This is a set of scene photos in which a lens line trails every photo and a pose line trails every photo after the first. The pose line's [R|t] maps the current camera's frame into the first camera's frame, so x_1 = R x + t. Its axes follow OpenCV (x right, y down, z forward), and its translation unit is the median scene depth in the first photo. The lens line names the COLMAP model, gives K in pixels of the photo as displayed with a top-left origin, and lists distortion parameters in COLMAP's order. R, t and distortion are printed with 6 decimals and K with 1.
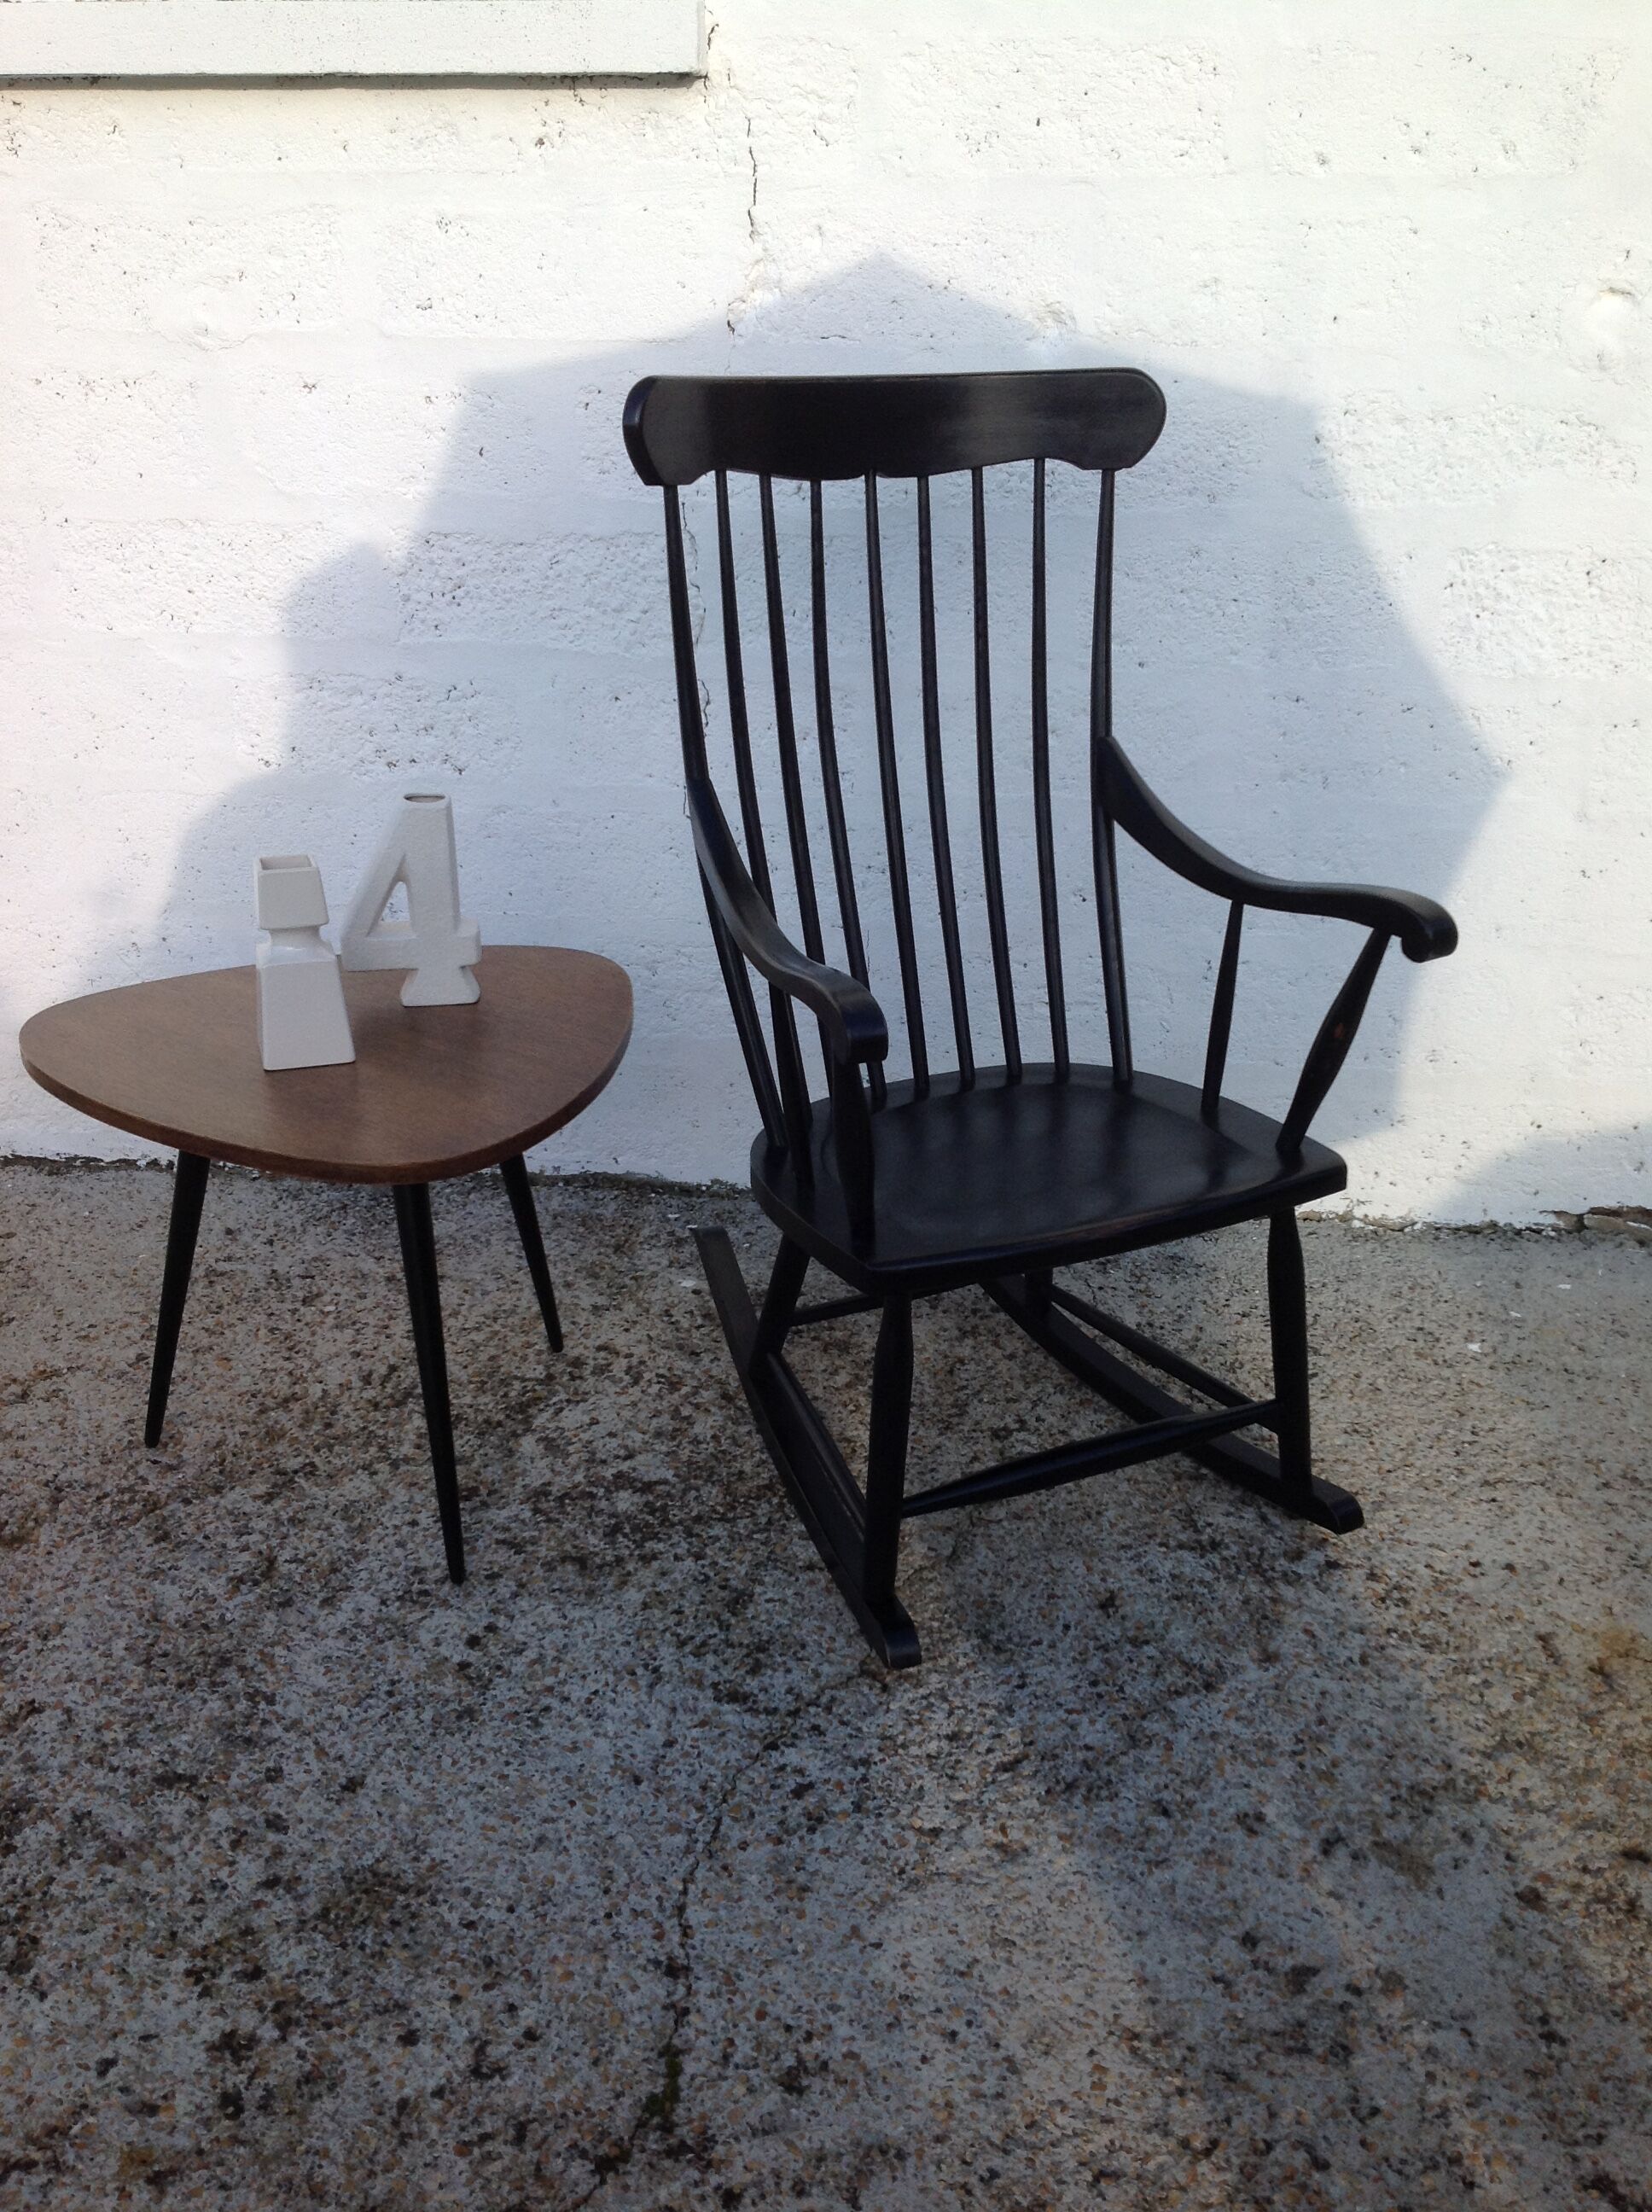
lens RADIAL K [[2137.3, 0, 826.0], [0, 2137.3, 1106.0], [0, 0, 1]] dist [0.180389, -0.418468]
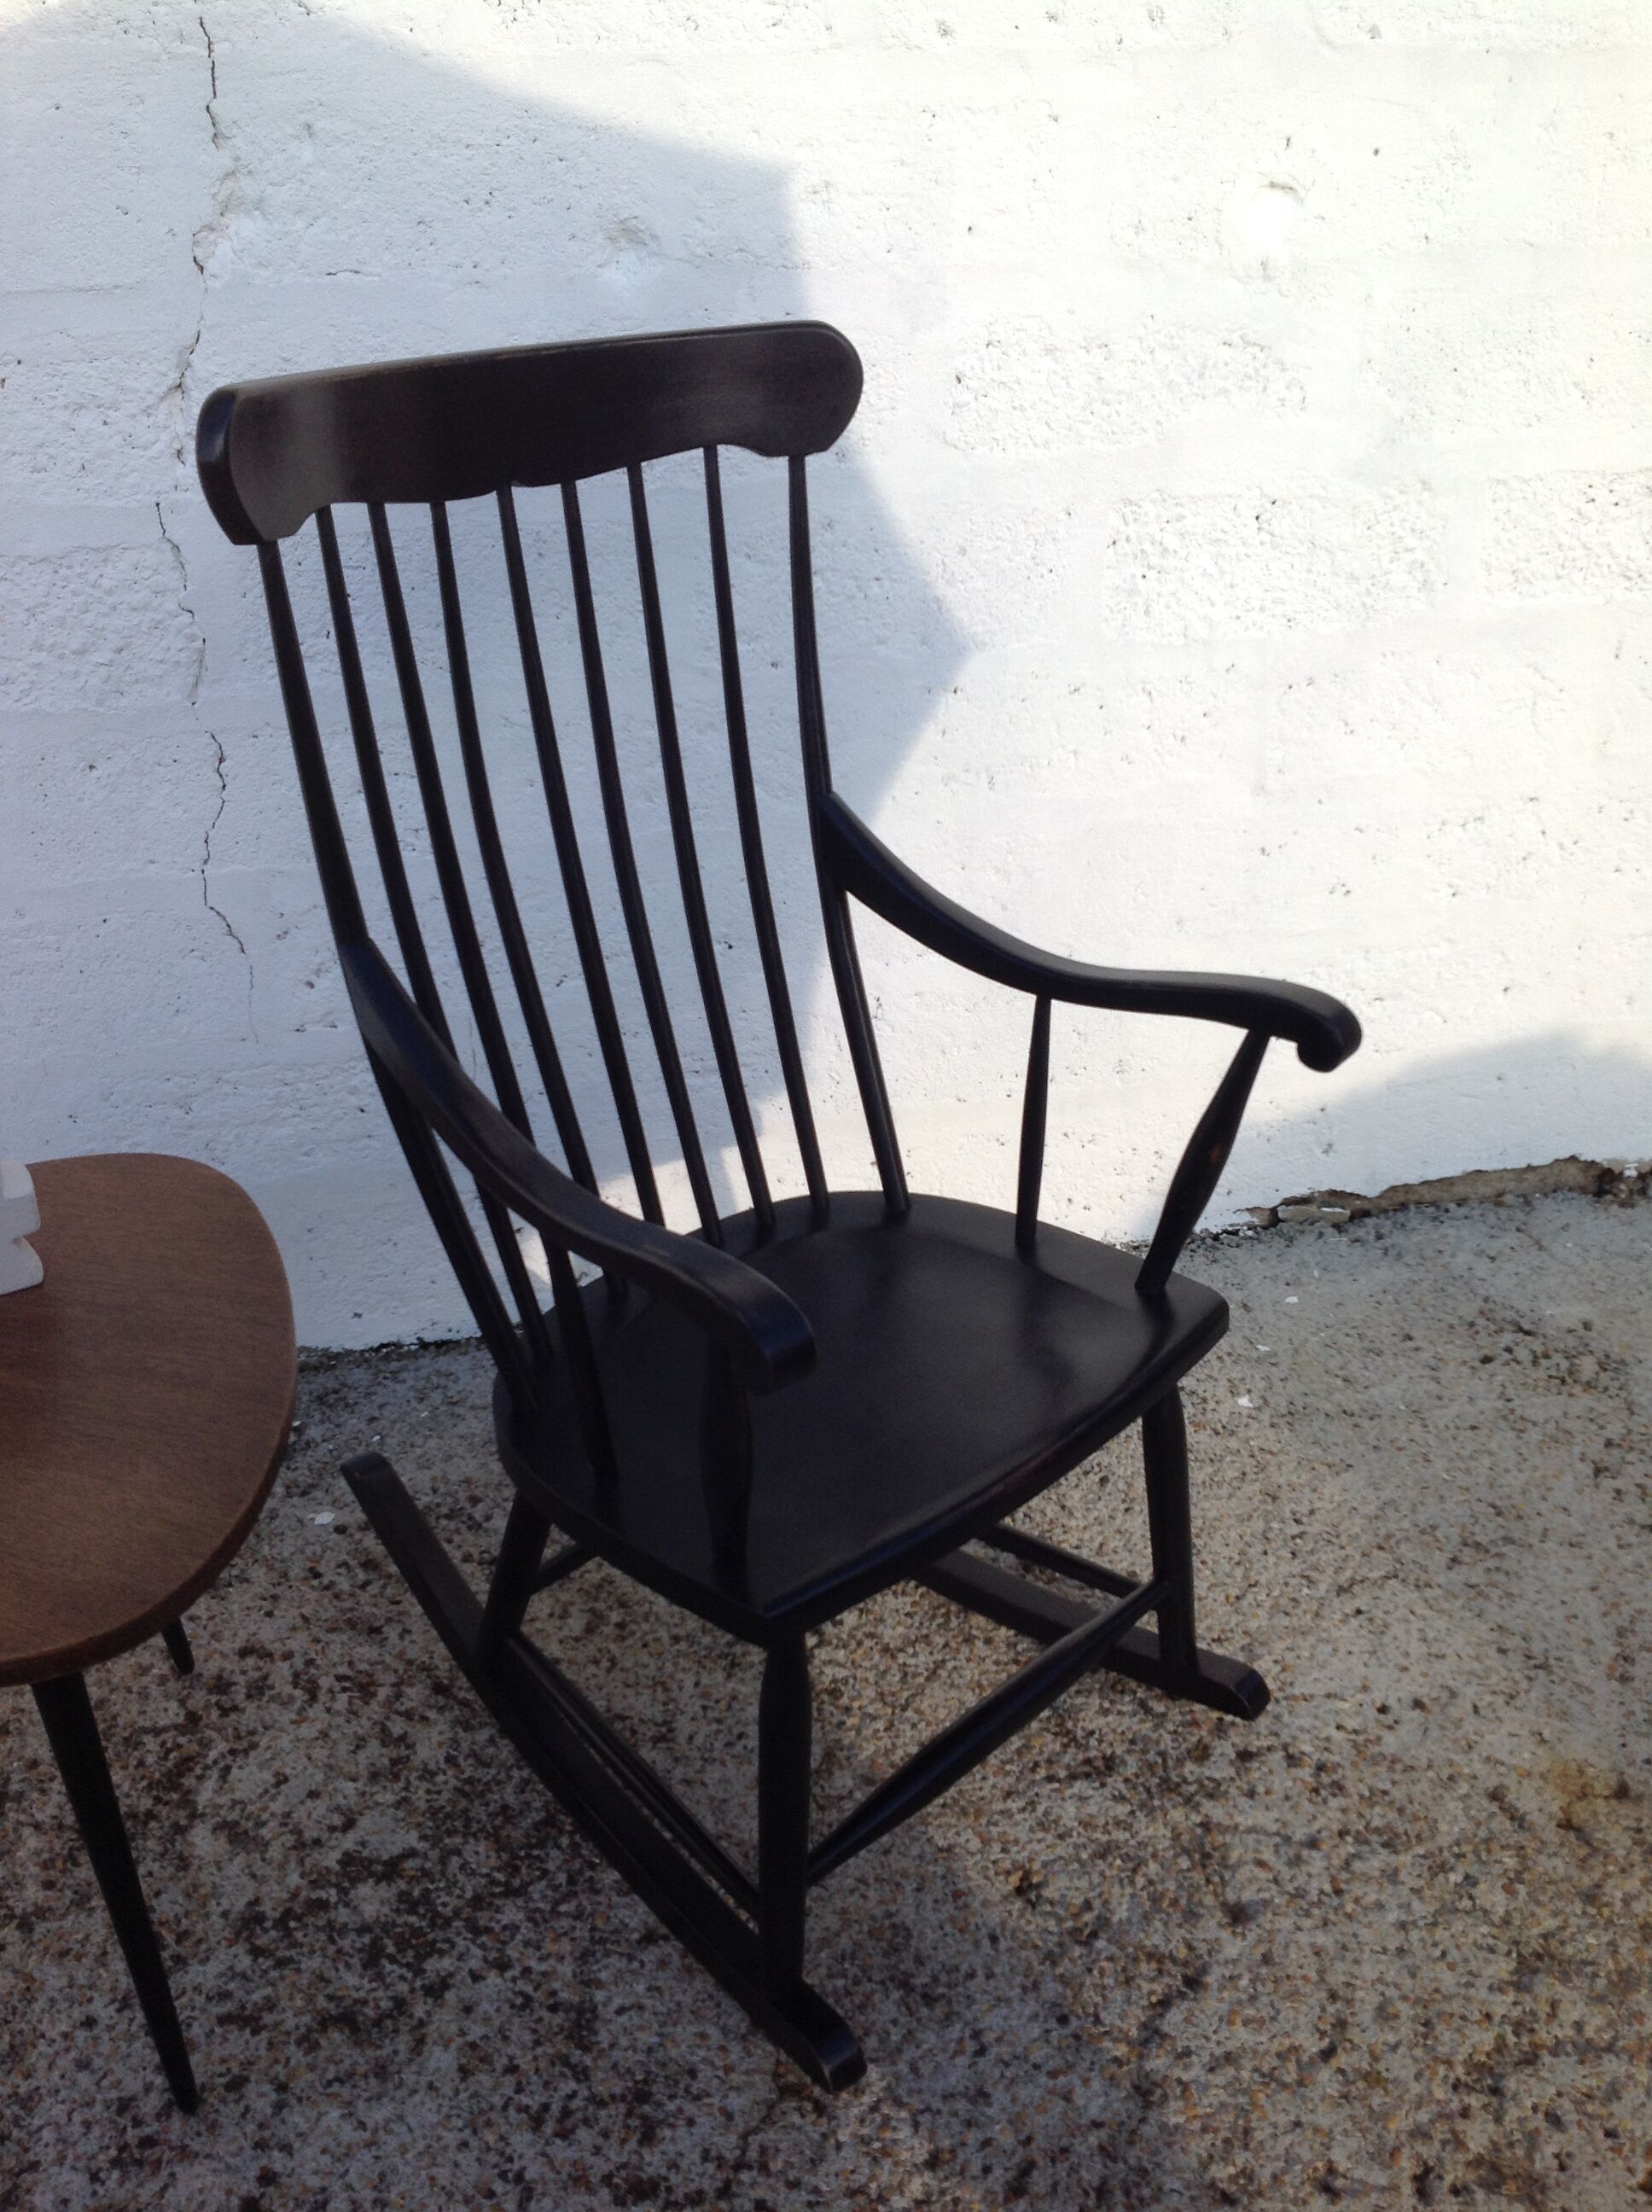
lens RADIAL K [[2105.9, 0, 826.0], [0, 2105.9, 1106.0], [0, 0, 1]] dist [0.133372, -0.290016]
pose [[0.934307, -0.165247, 0.315853, -0.143813], [0.137960, 0.984636, 0.107044, -0.153918], [-0.328689, -0.056437, 0.942750, 0.288411]]
